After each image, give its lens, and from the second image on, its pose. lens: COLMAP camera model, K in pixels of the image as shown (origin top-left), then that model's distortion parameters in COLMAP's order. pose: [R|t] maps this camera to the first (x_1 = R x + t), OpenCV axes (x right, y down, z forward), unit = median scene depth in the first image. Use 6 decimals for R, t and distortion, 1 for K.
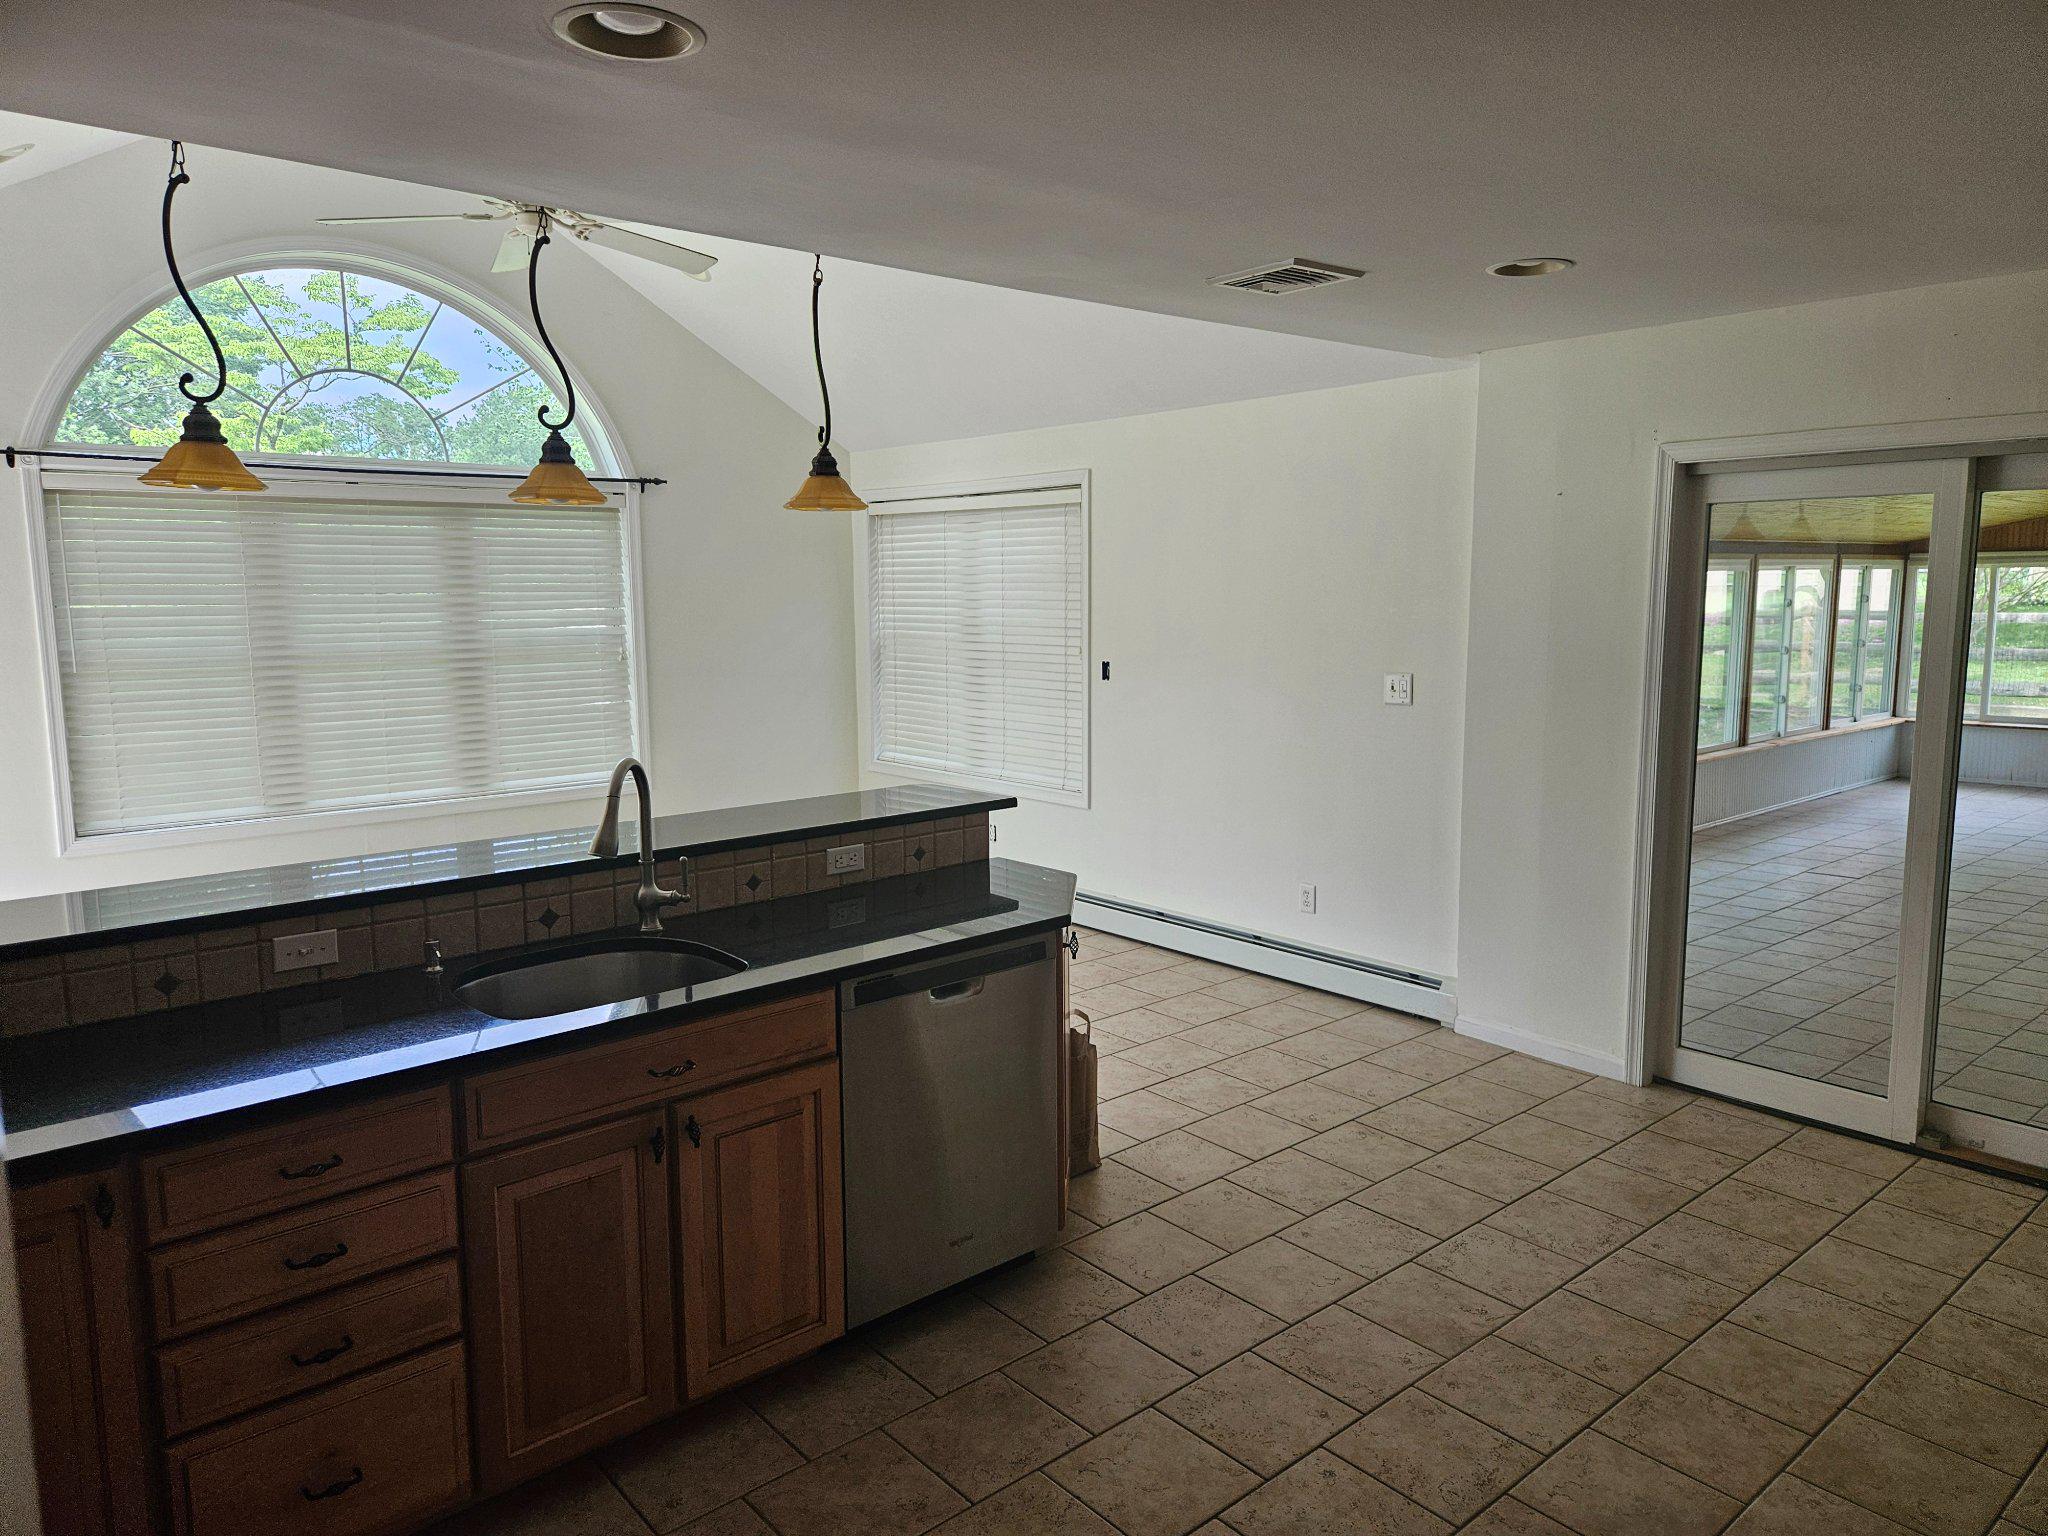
lens RADIAL K [[1360.7, 0, 1043.8], [0, 1360.7, 750.5], [0, 0, 1]] dist [0.046796, -0.021087]
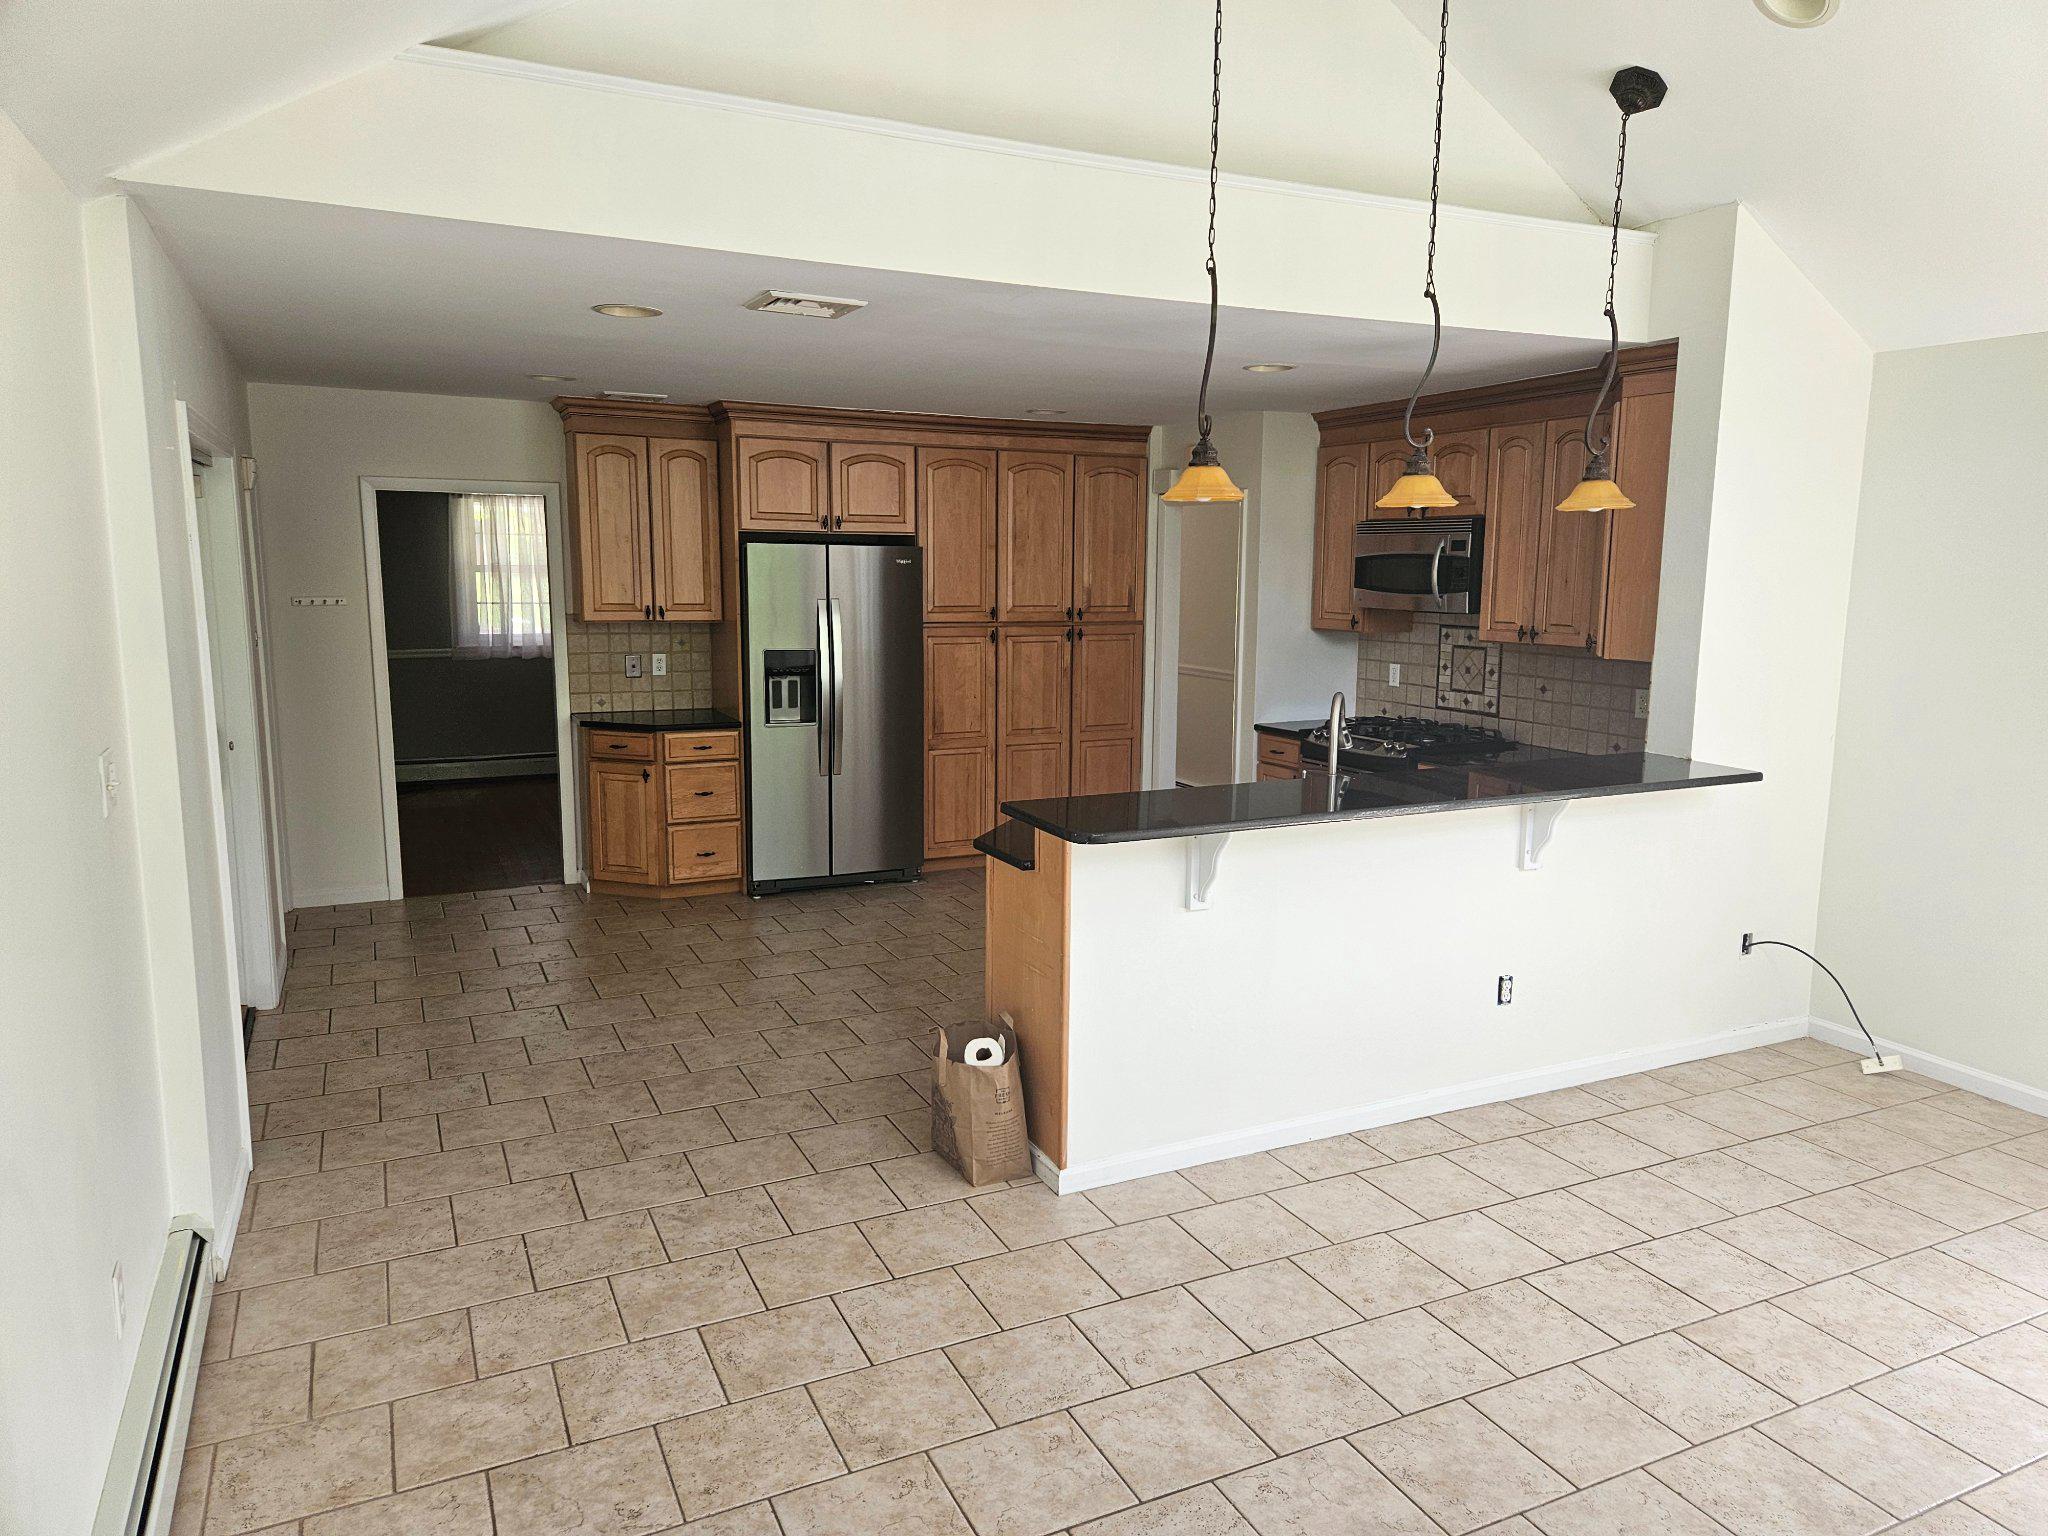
lens RADIAL K [[1360.7, 0, 1020.0], [0, 1360.7, 773.1], [0, 0, 1]] dist [0.046796, -0.021087]
pose [[-0.961404, -0.045273, 0.271390, -0.363147], [0.031932, 0.961344, 0.273491, -0.306026], [-0.273281, 0.271601, -0.922795, 2.377016]]
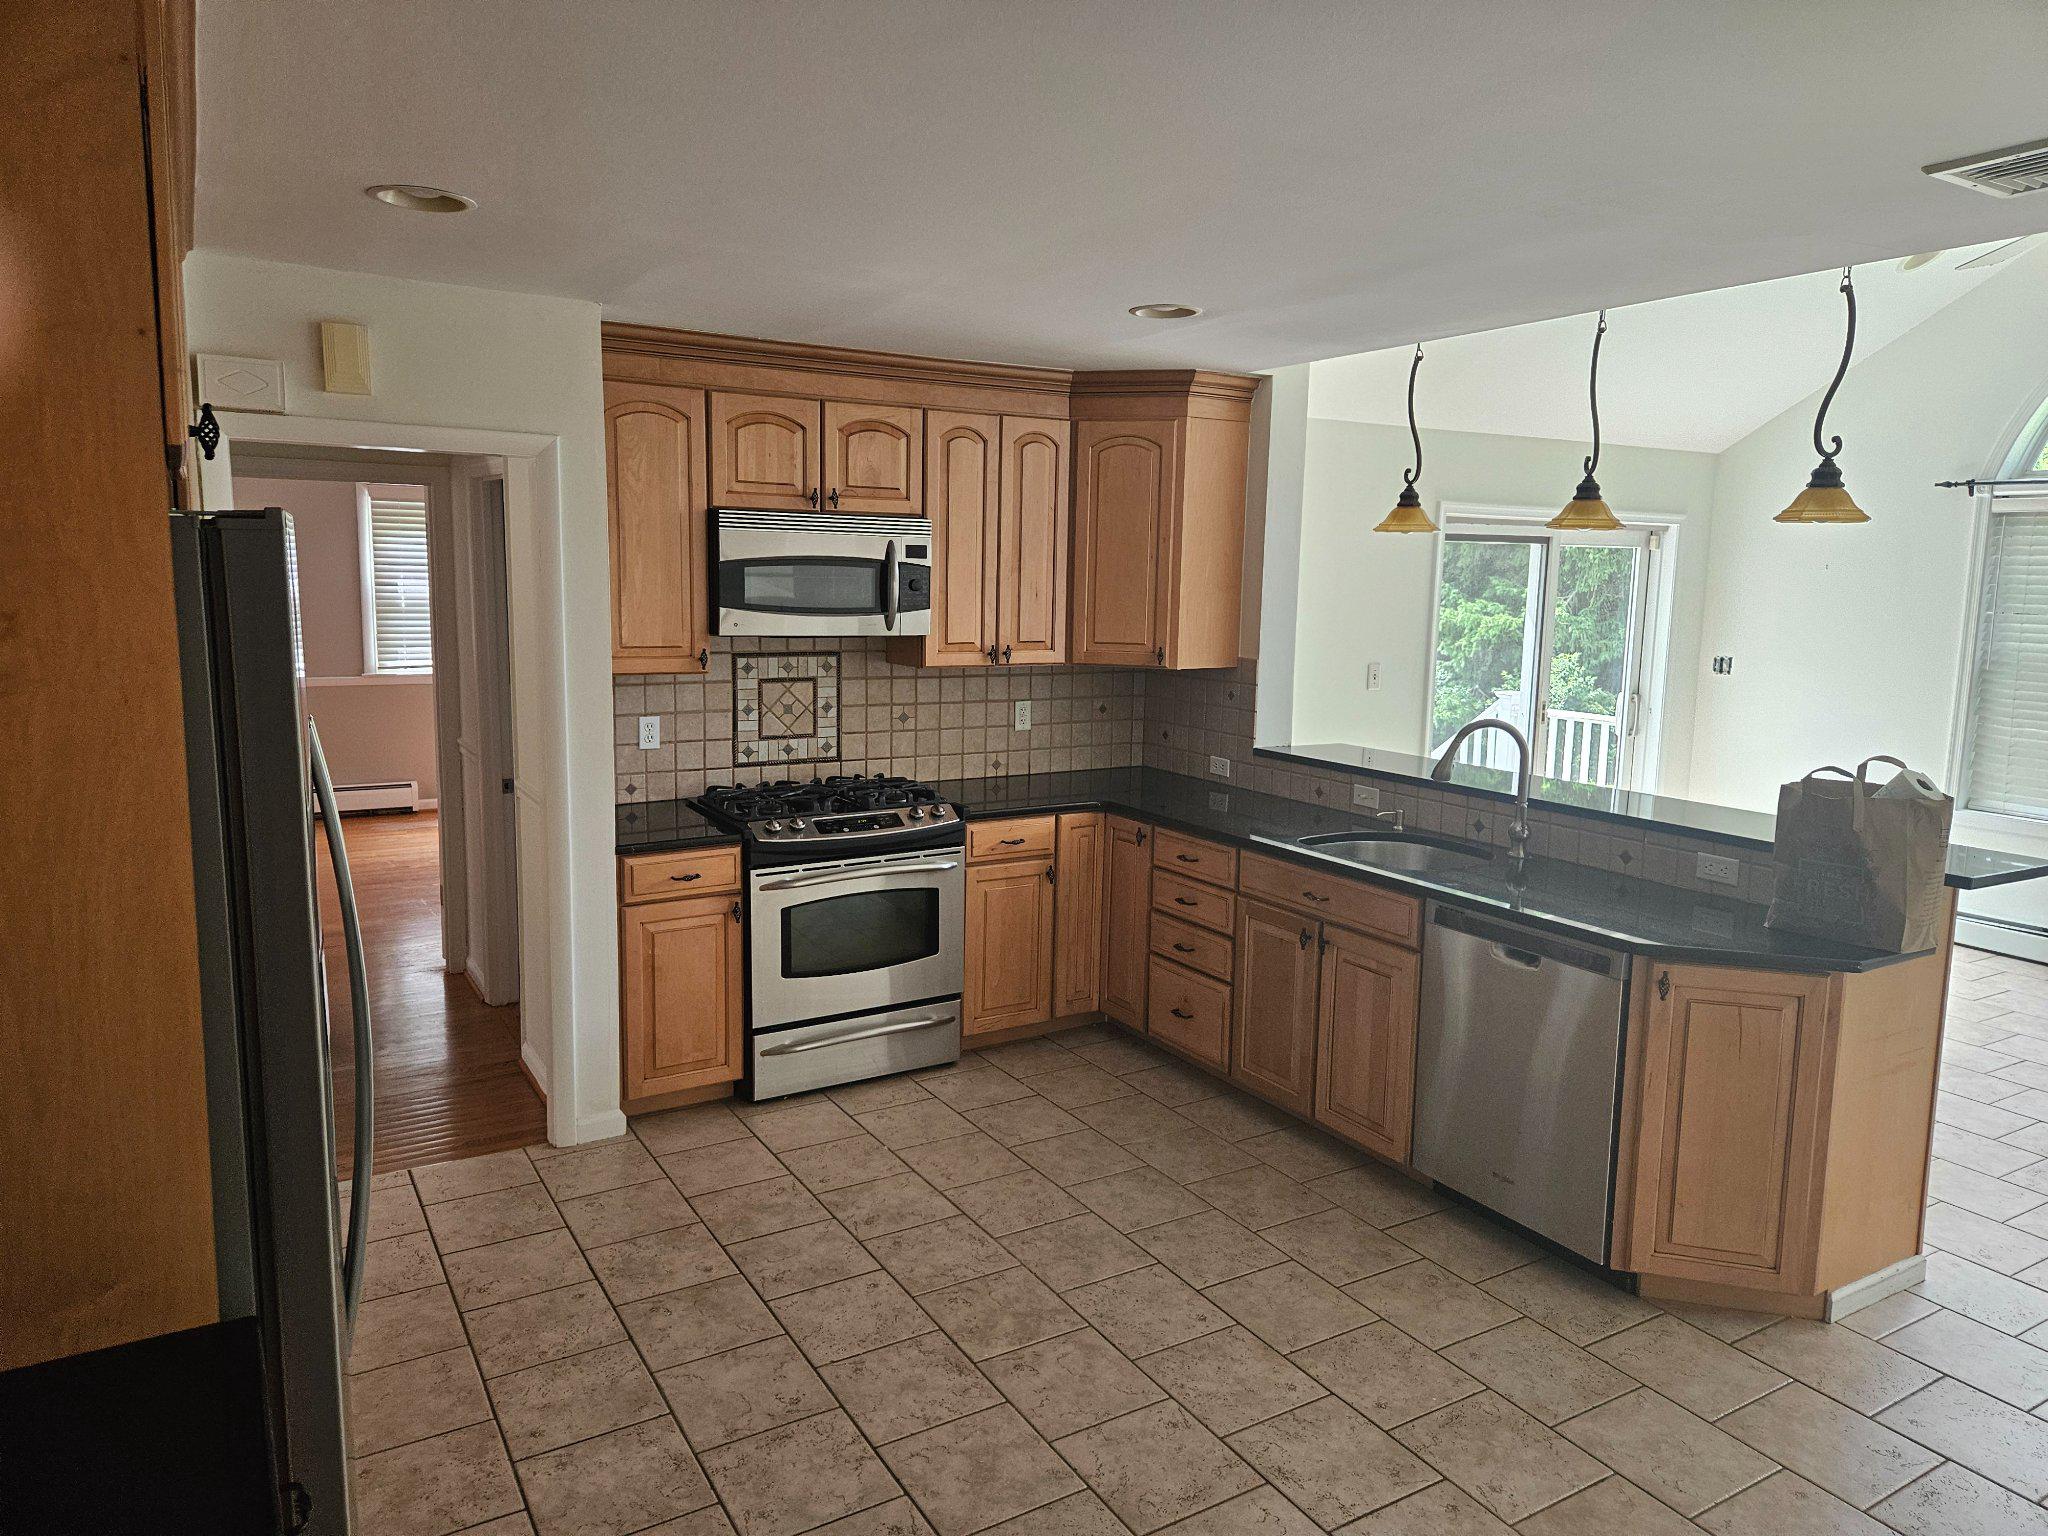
lens RADIAL K [[1360.7, 0, 1029.5], [0, 1360.7, 758.8], [0, 0, 1]] dist [0.046796, -0.021087]
pose [[-0.176870, 0.138294, -0.974470, 1.079680], [-0.141878, 0.976156, 0.164285, -0.110731], [0.973955, 0.167313, -0.153032, 0.748843]]
